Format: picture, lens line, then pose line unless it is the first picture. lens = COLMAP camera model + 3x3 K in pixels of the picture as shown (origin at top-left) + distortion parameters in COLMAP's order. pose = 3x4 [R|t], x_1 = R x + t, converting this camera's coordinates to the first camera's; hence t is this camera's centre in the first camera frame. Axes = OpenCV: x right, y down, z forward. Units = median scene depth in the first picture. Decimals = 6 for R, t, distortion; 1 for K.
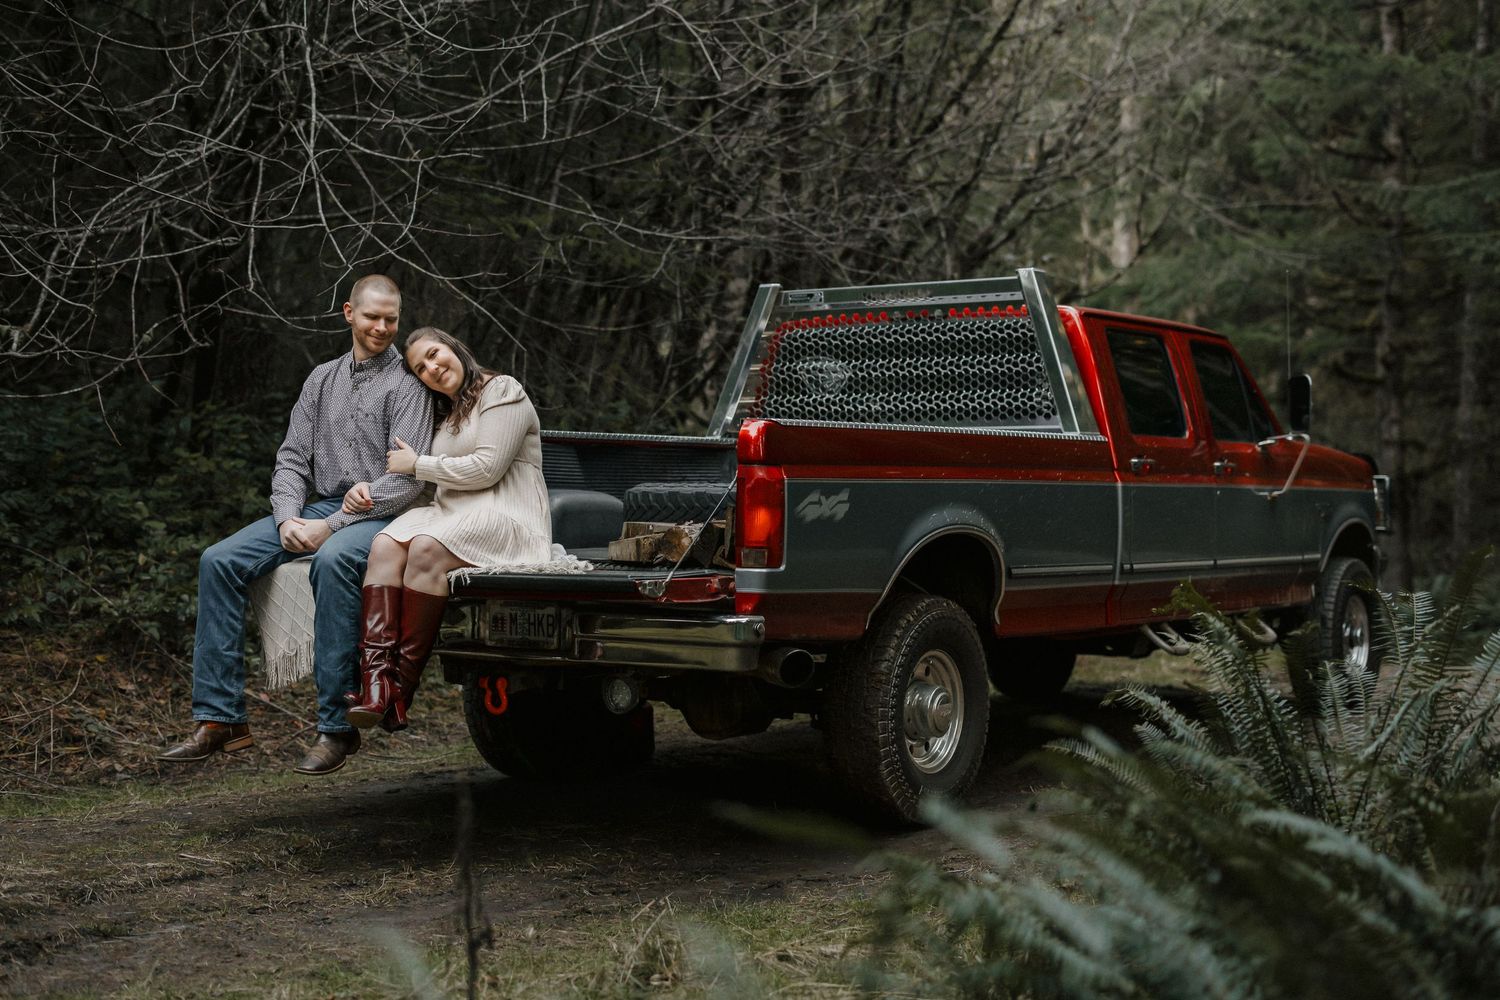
lens RADIAL K [[2071.5, 0, 752.3], [0, 2071.5, 506.3], [0, 0, 1]] dist [0.026015, 0.069390]
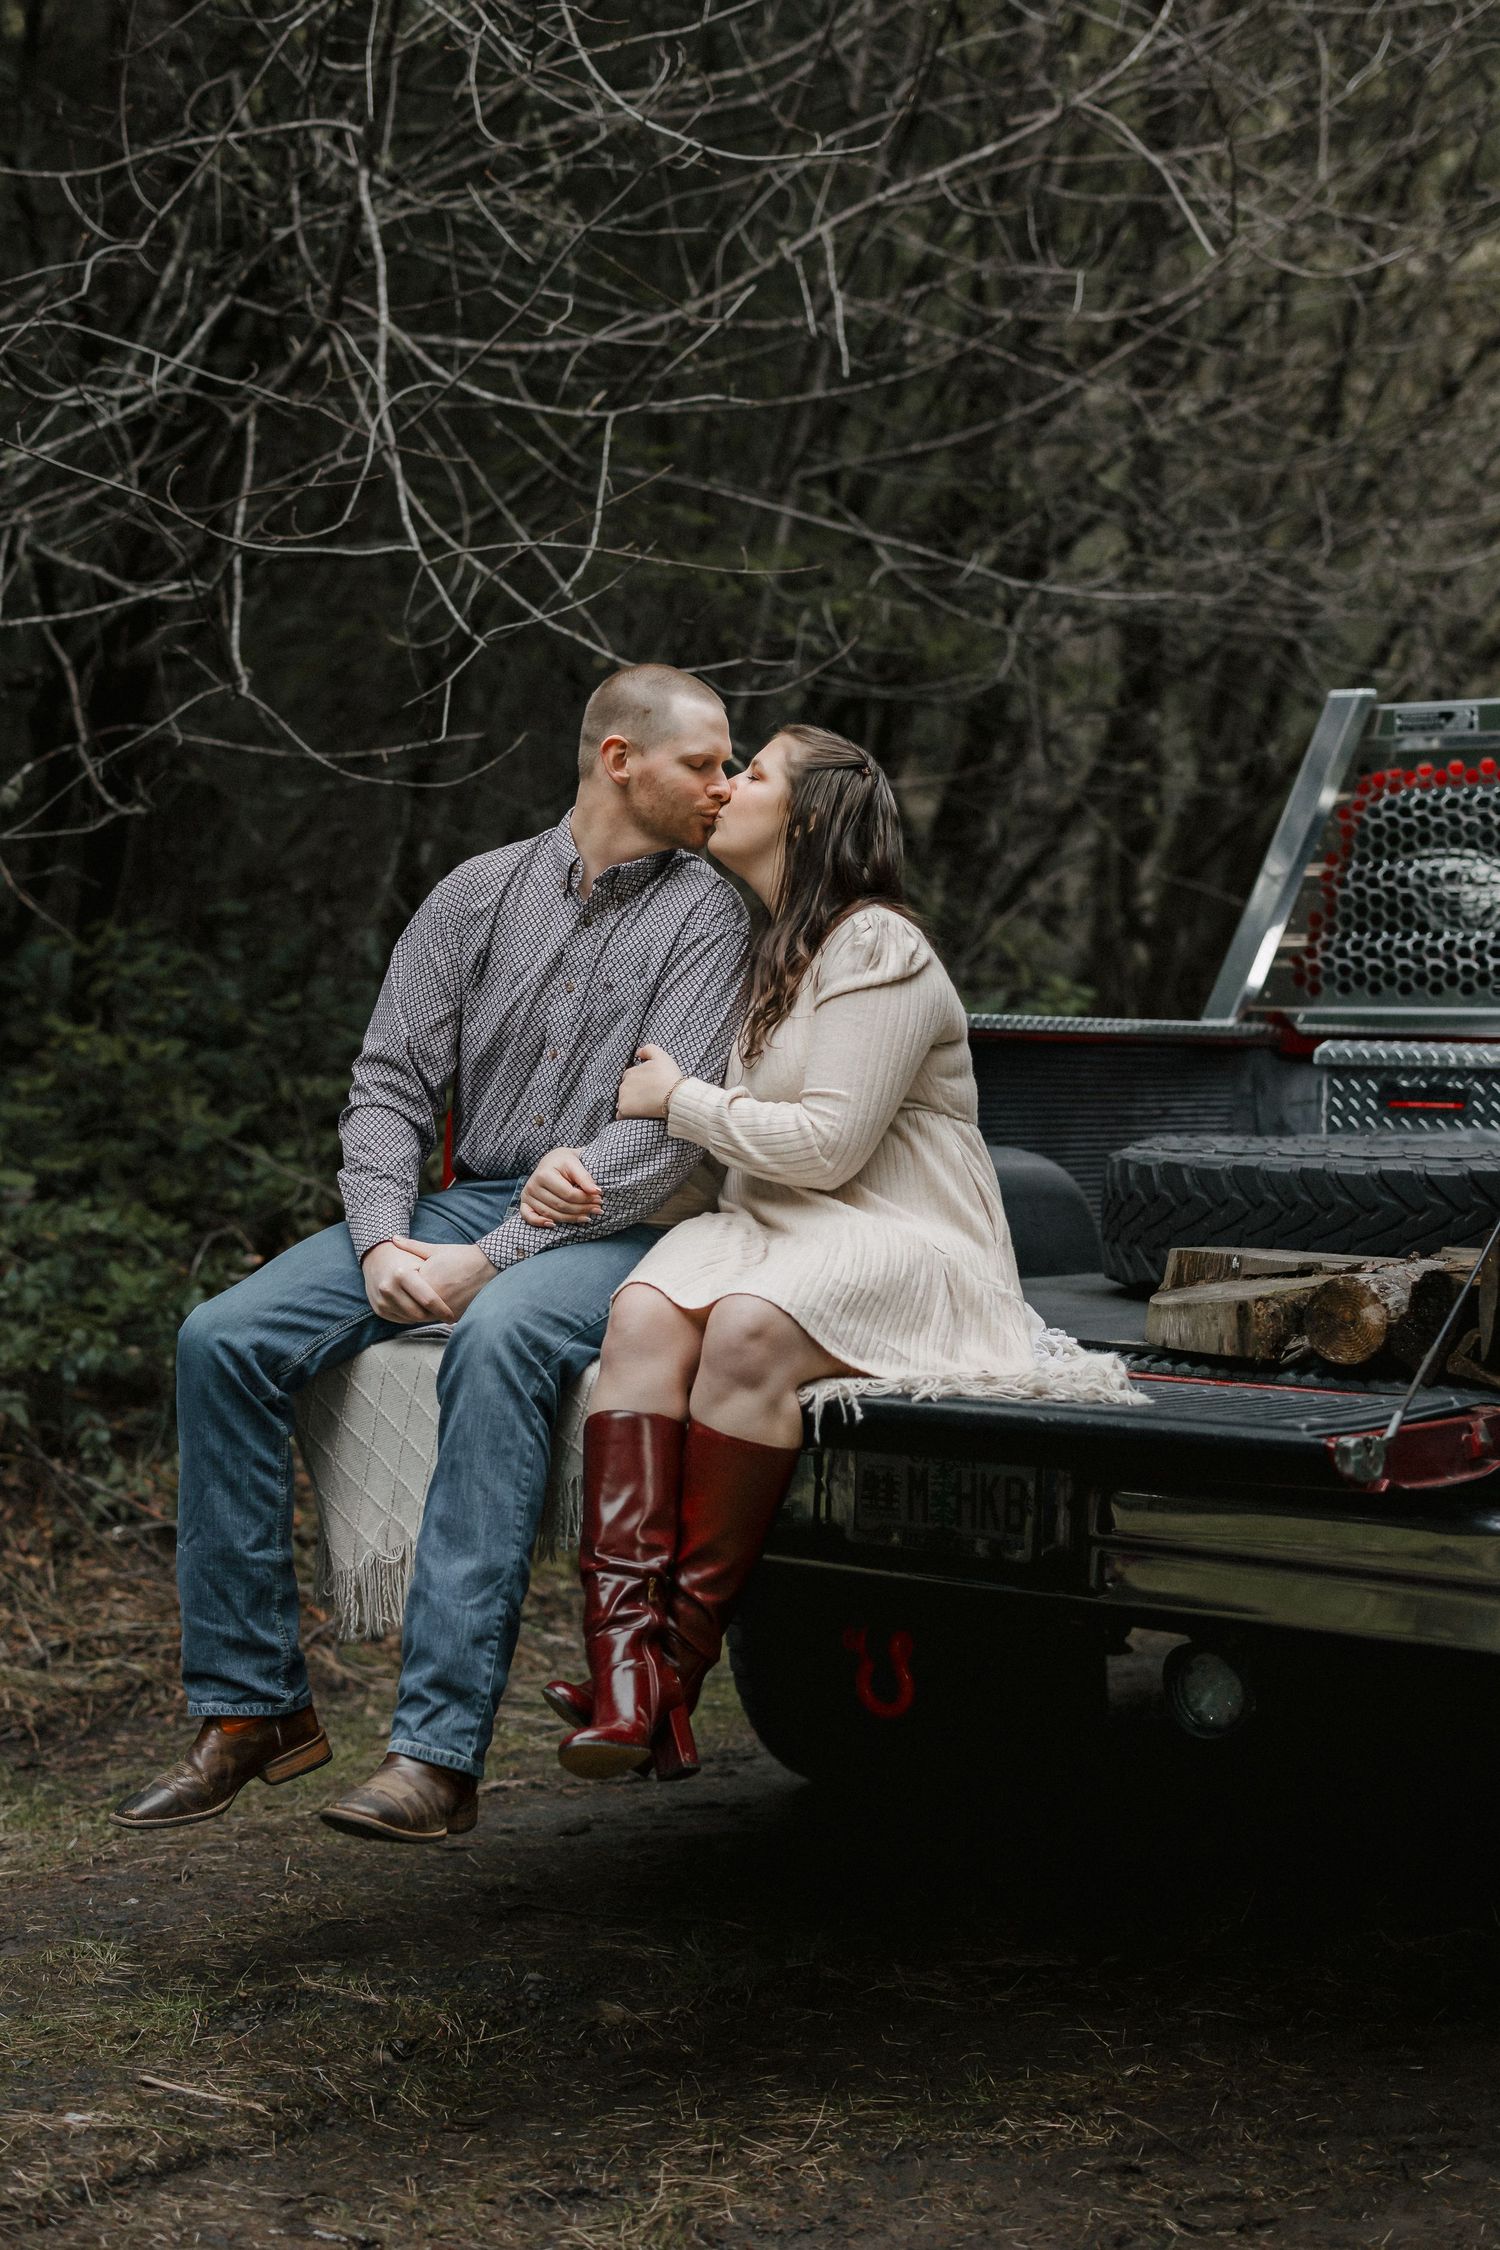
lens RADIAL K [[3370.2, 0, 753.5], [0, 3370.2, 1130.2], [0, 0, 1]] dist [0.033405, 0.009512]
pose [[0.999029, 0.014173, -0.041710, -0.117848], [-0.013434, 0.999749, 0.017952, -0.027293], [0.041954, -0.017374, 0.998968, 0.314045]]
